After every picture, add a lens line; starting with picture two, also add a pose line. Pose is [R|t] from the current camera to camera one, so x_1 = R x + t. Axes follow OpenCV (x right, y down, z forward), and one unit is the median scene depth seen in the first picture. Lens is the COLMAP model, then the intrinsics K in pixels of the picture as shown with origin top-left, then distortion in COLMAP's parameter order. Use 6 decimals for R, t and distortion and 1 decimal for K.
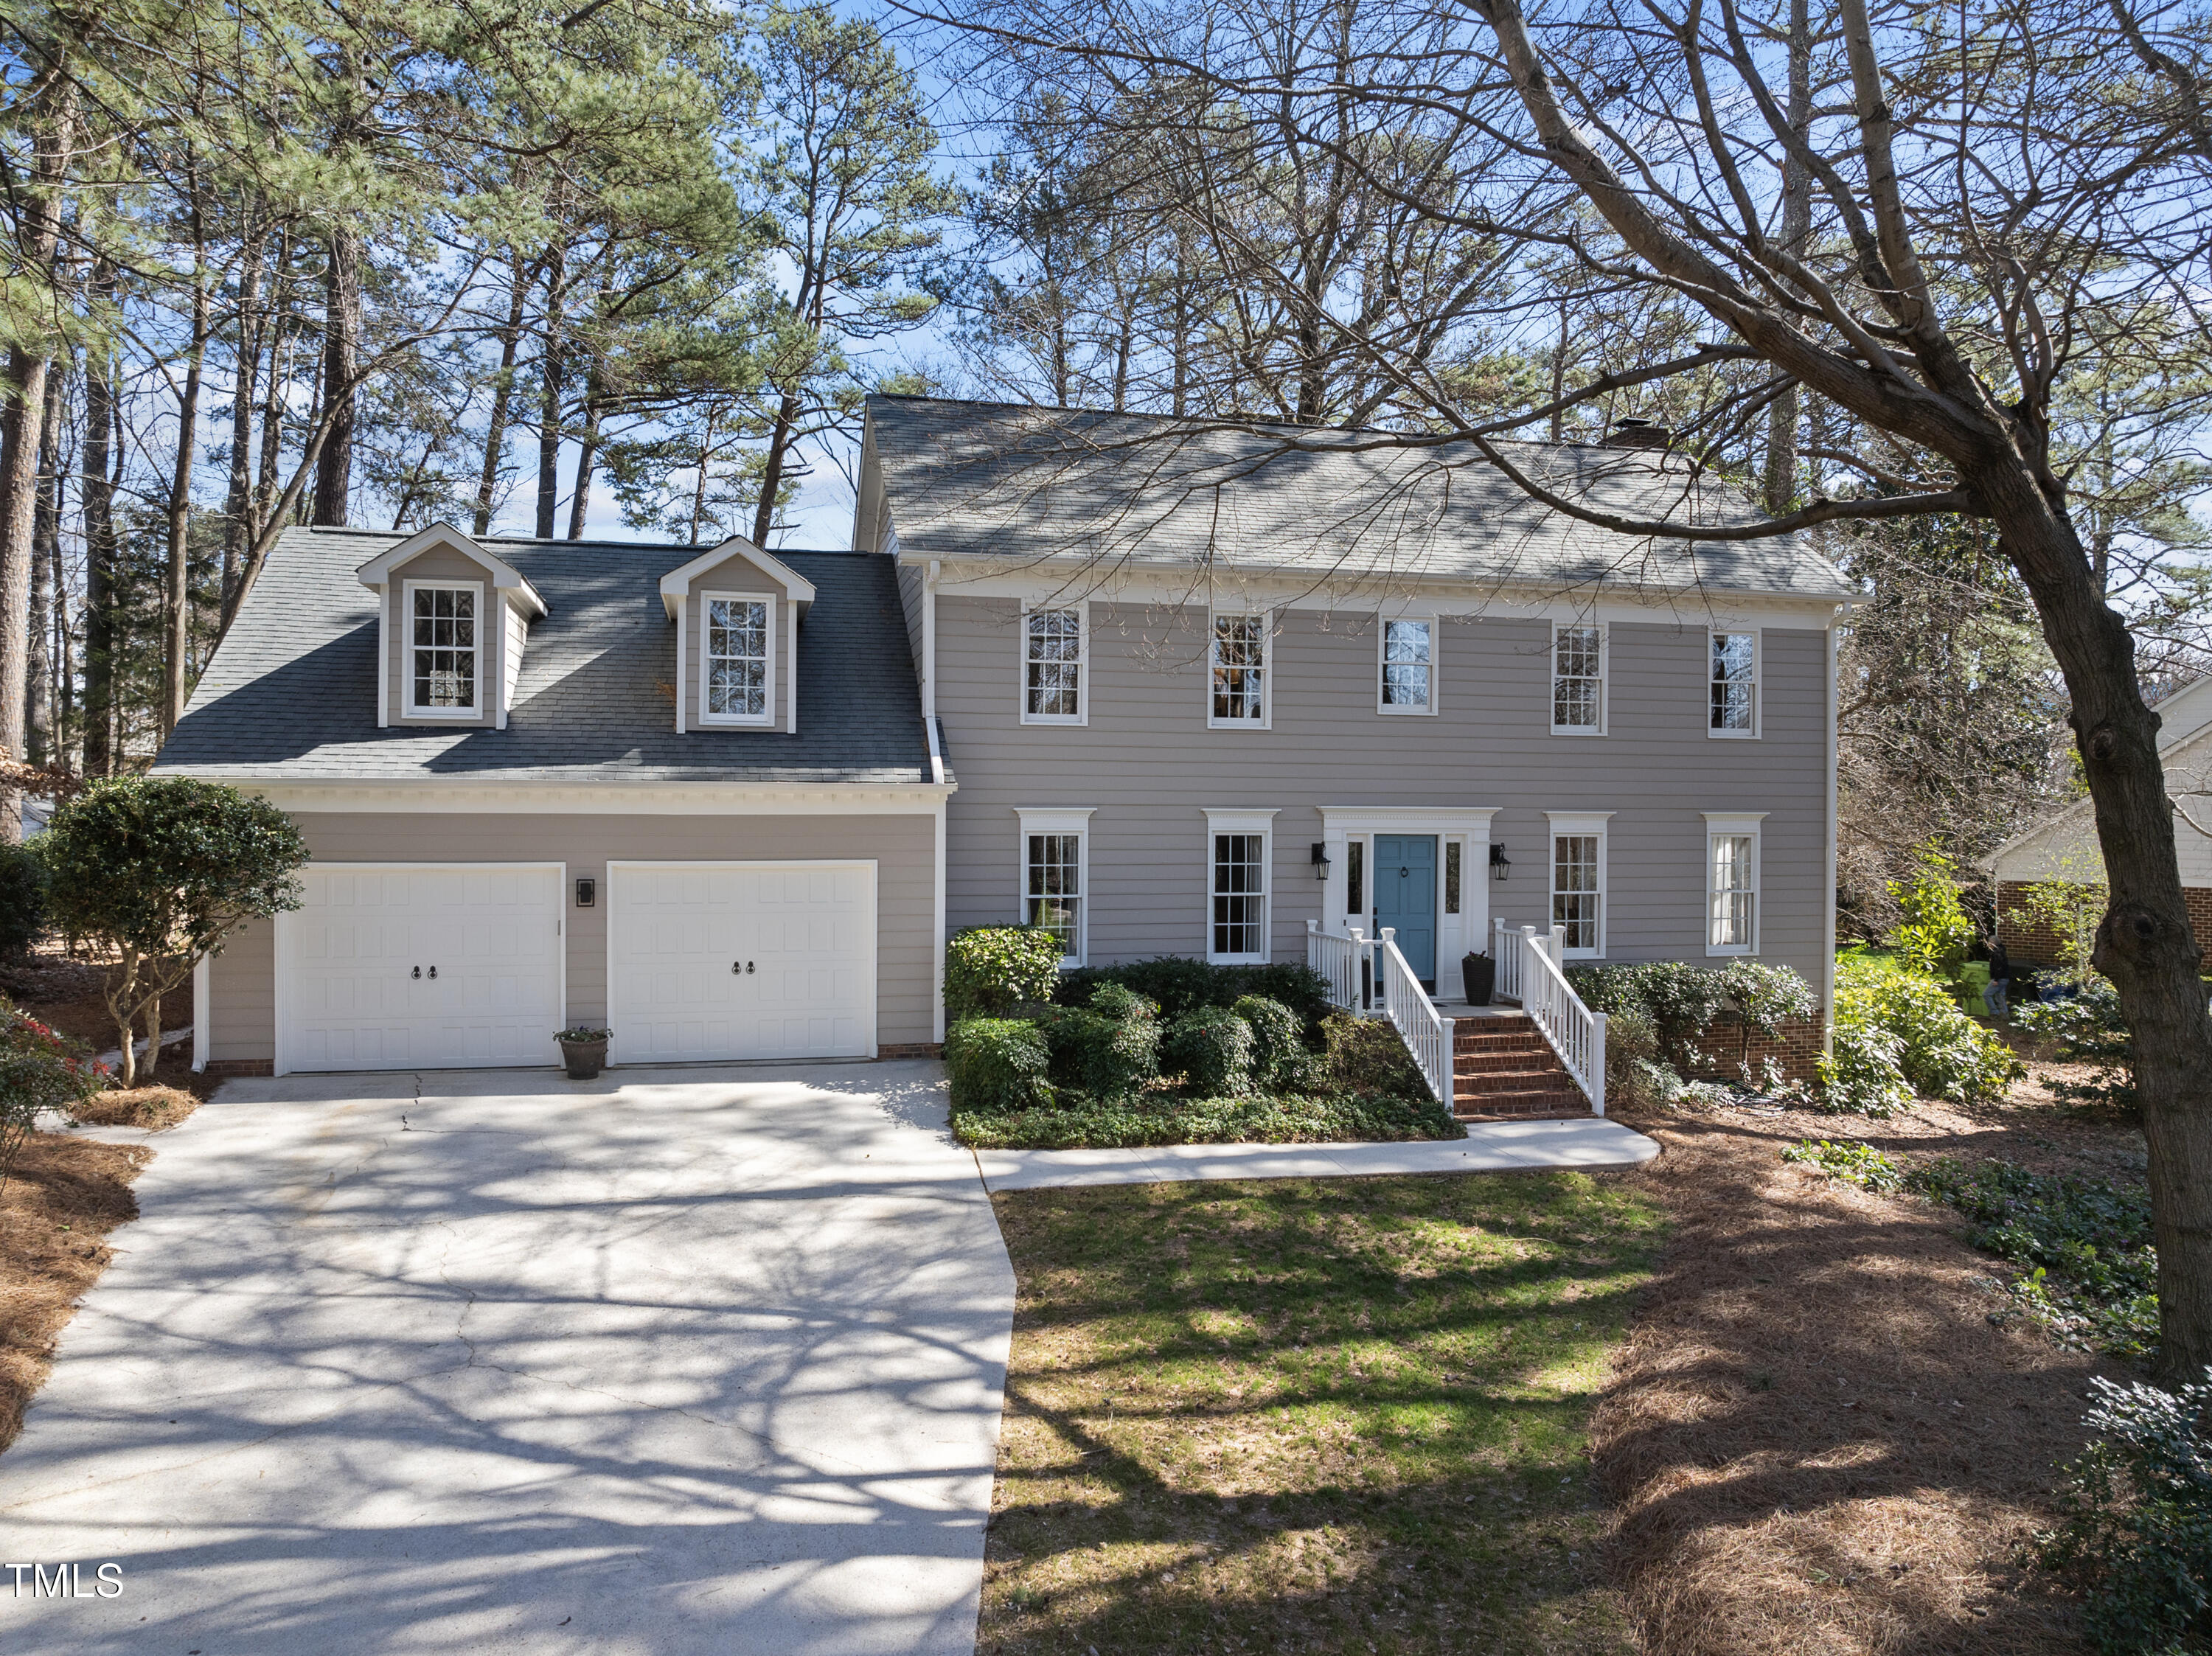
lens RADIAL K [[1544.8, 0, 1111.0], [0, 1544.8, 812.7], [0, 0, 1]] dist [-0.036052, -0.009584]
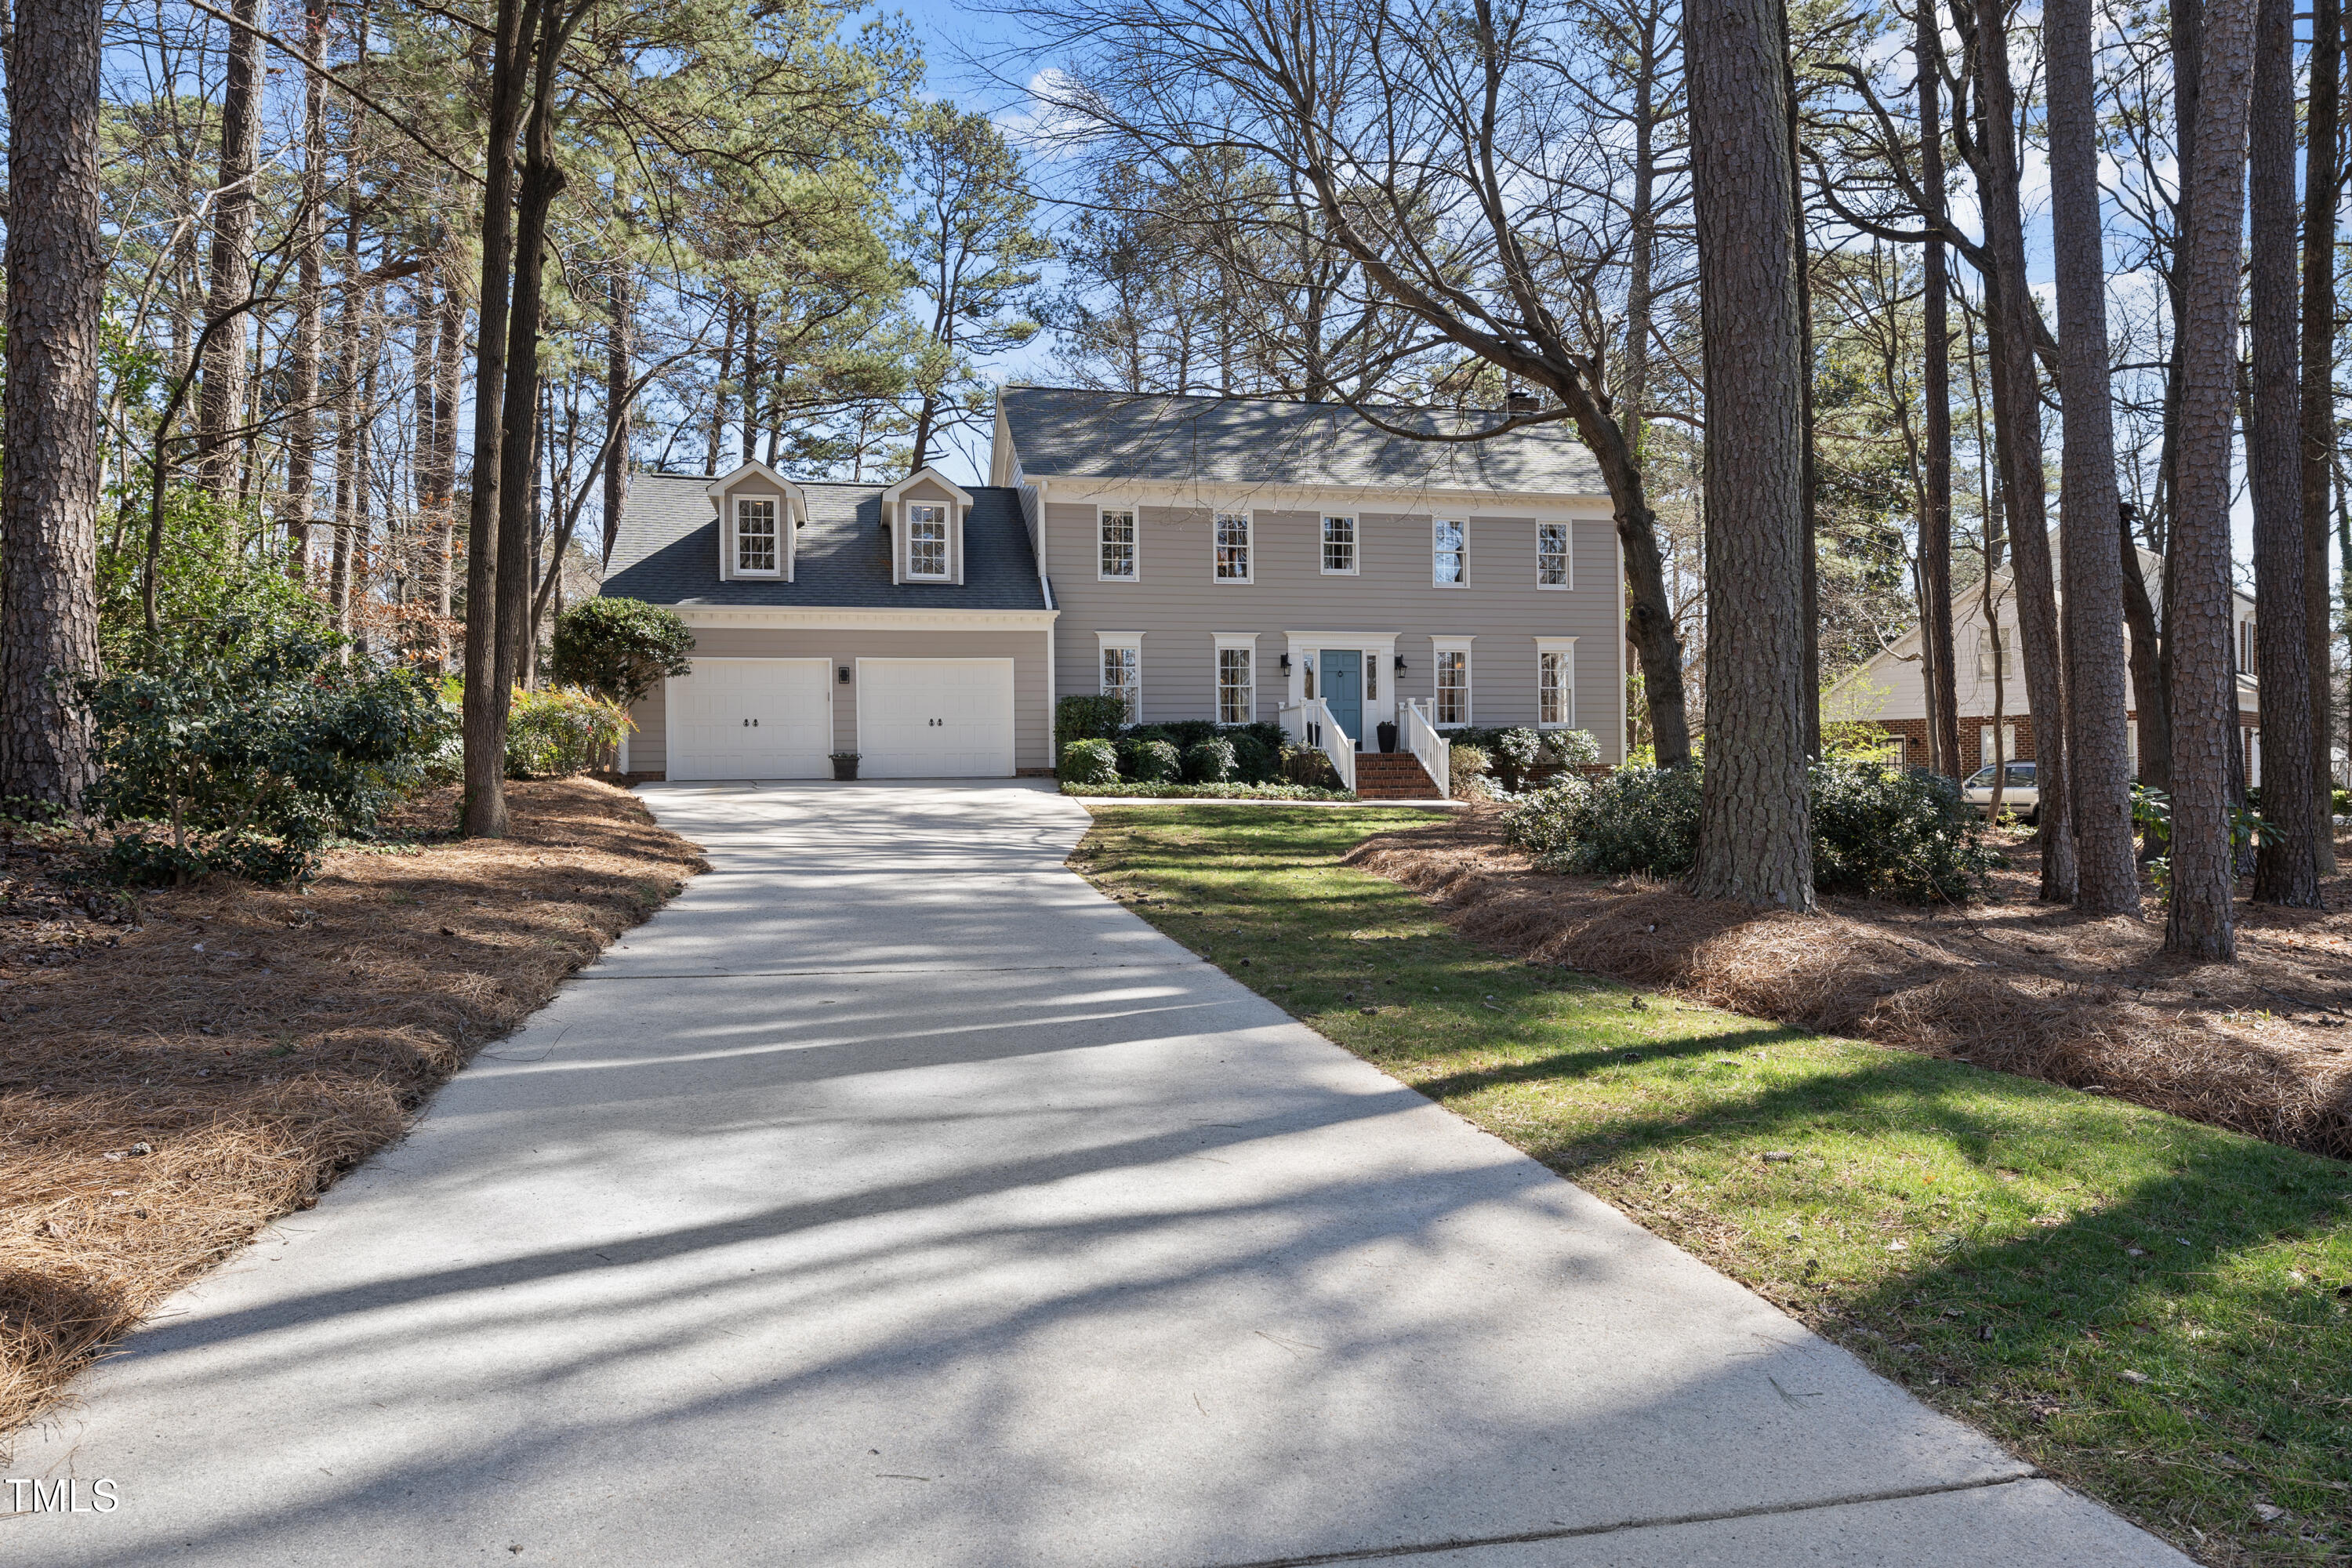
lens RADIAL K [[1402.3, 0, 1186.3], [0, 1402.3, 776.3], [0, 0, 1]] dist [-0.009388, 0.000118]
pose [[0.999709, -0.020690, -0.012395, 0.045879], [0.020595, 0.999758, -0.007737, 0.153100], [0.012552, 0.007480, 0.999893, -0.457713]]
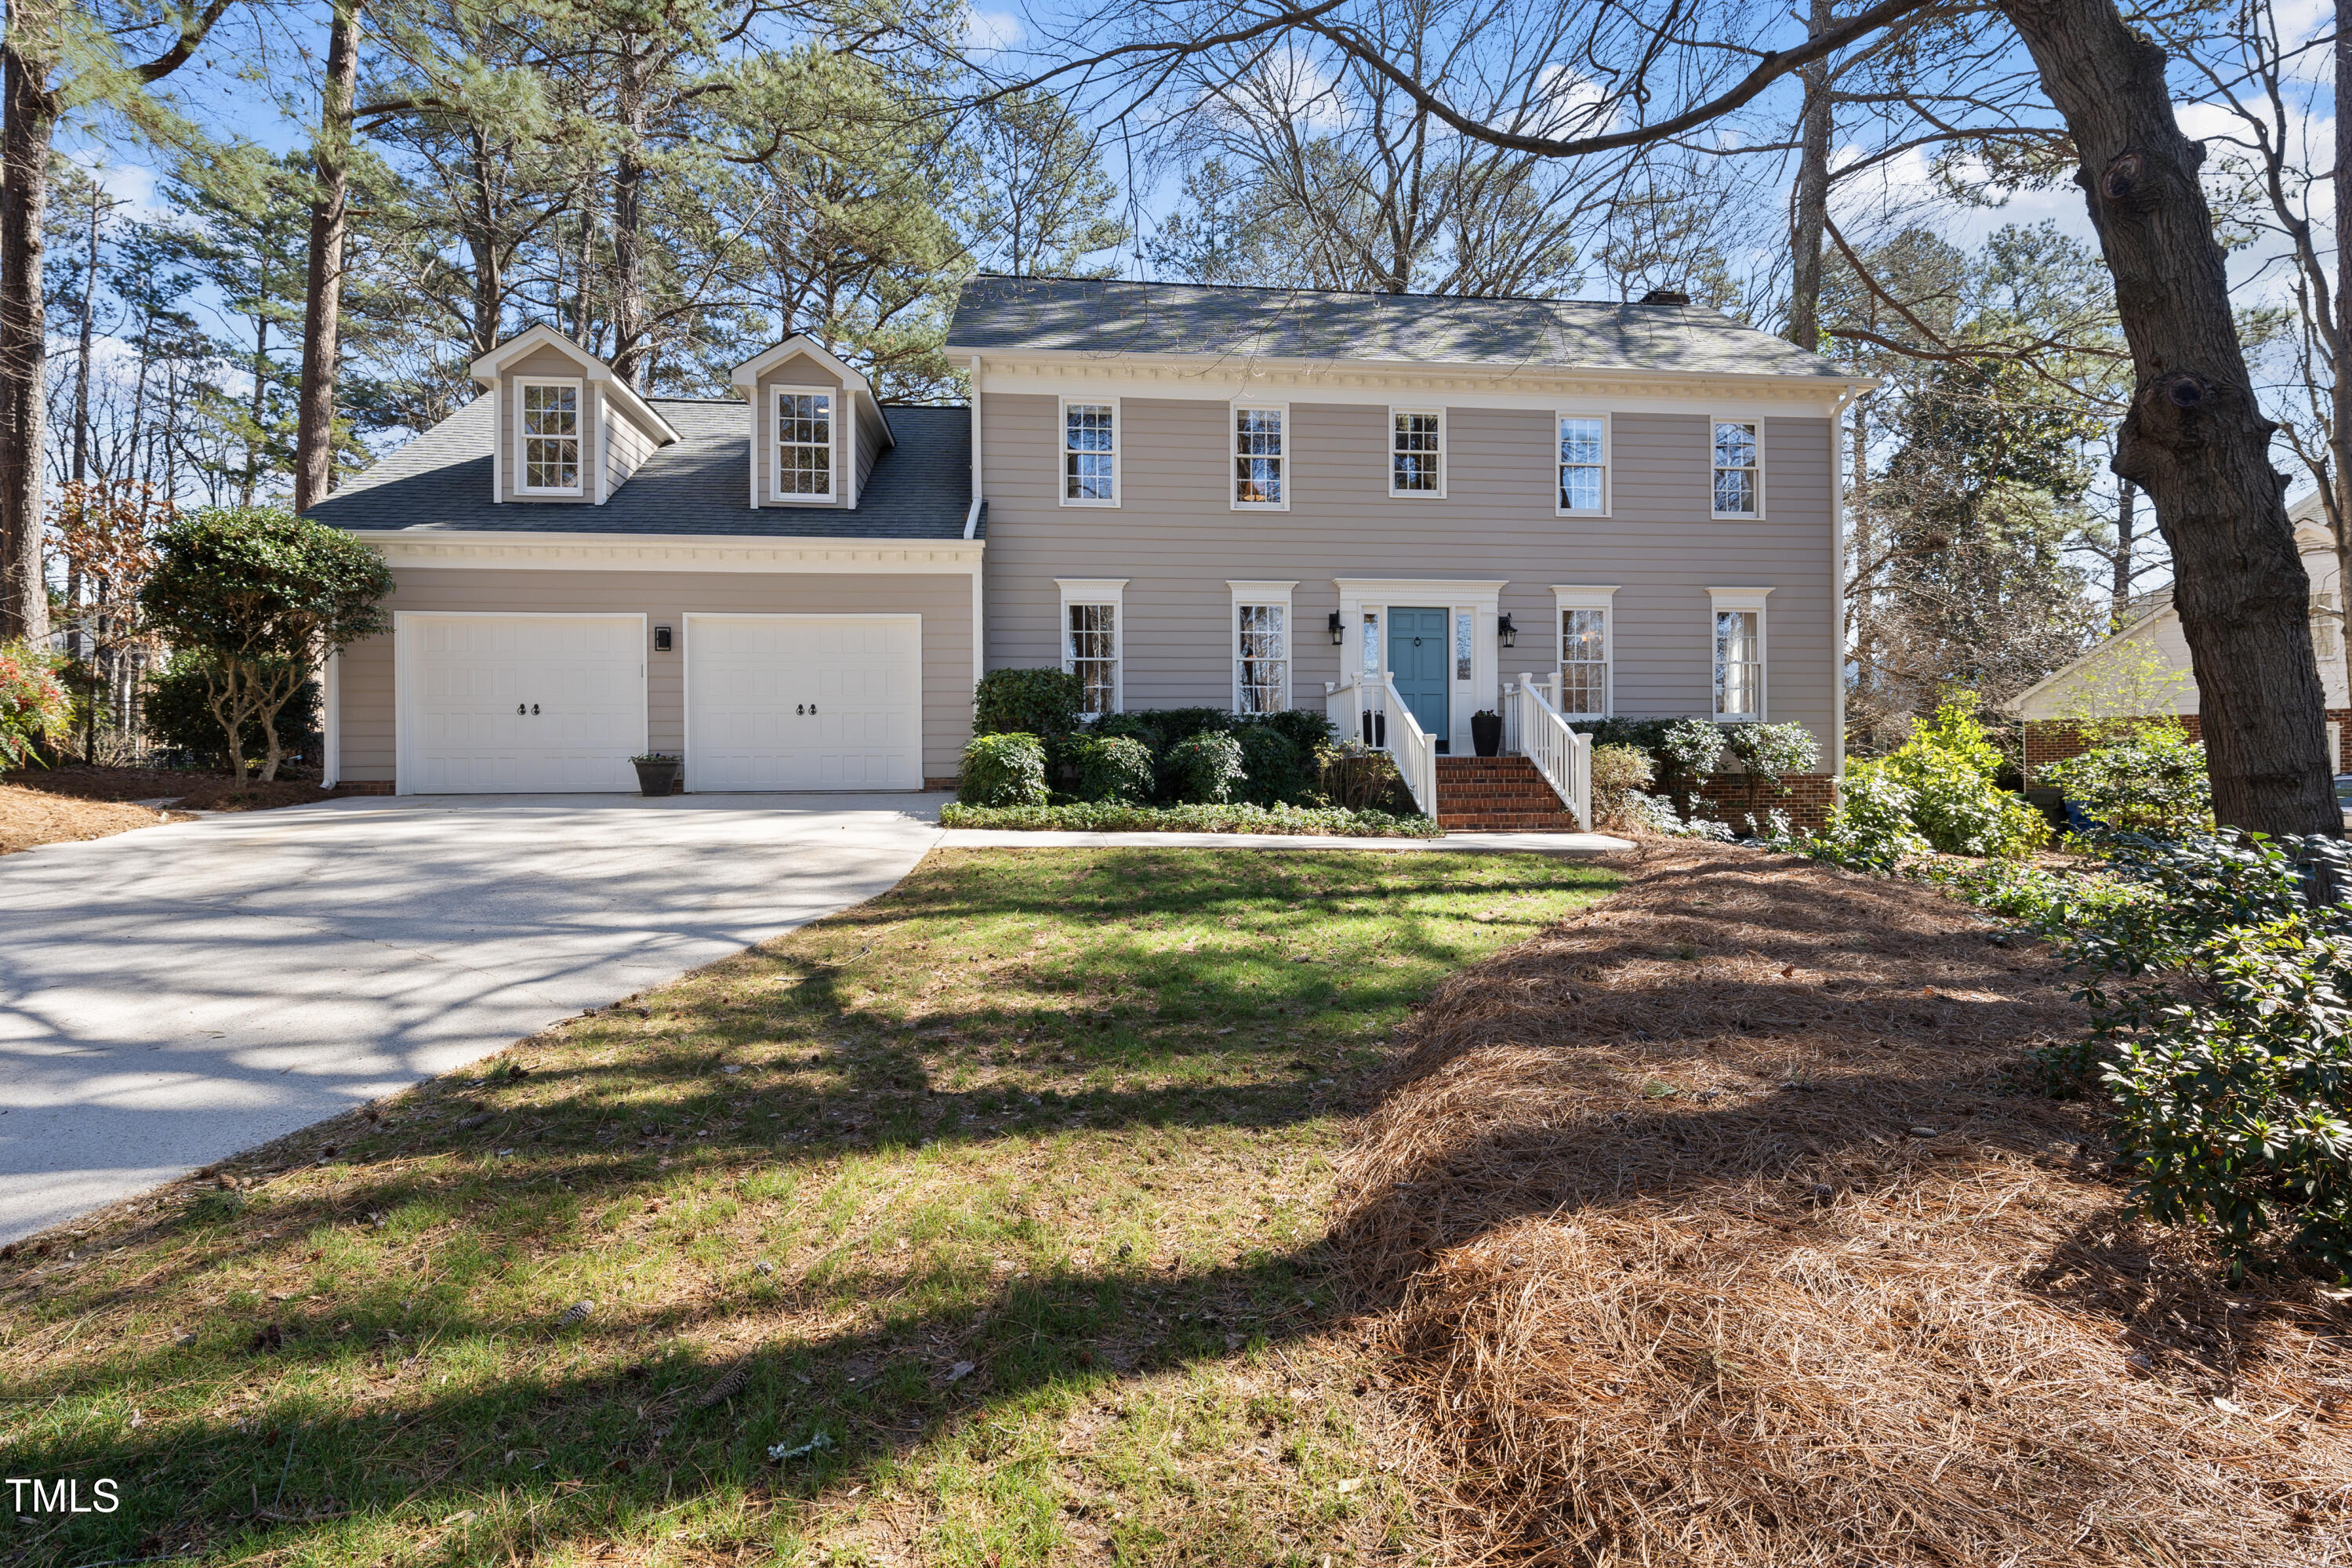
lens RADIAL K [[1113.5, 0, 1178.2], [0, 1113.5, 770.9], [0, 0, 1]] dist [0.000811, 0.001103]
pose [[0.991562, -0.015446, -0.128706, 0.121517], [0.014177, 0.999842, -0.010769, 0.137507], [0.128852, 0.008853, 0.991624, 0.186960]]
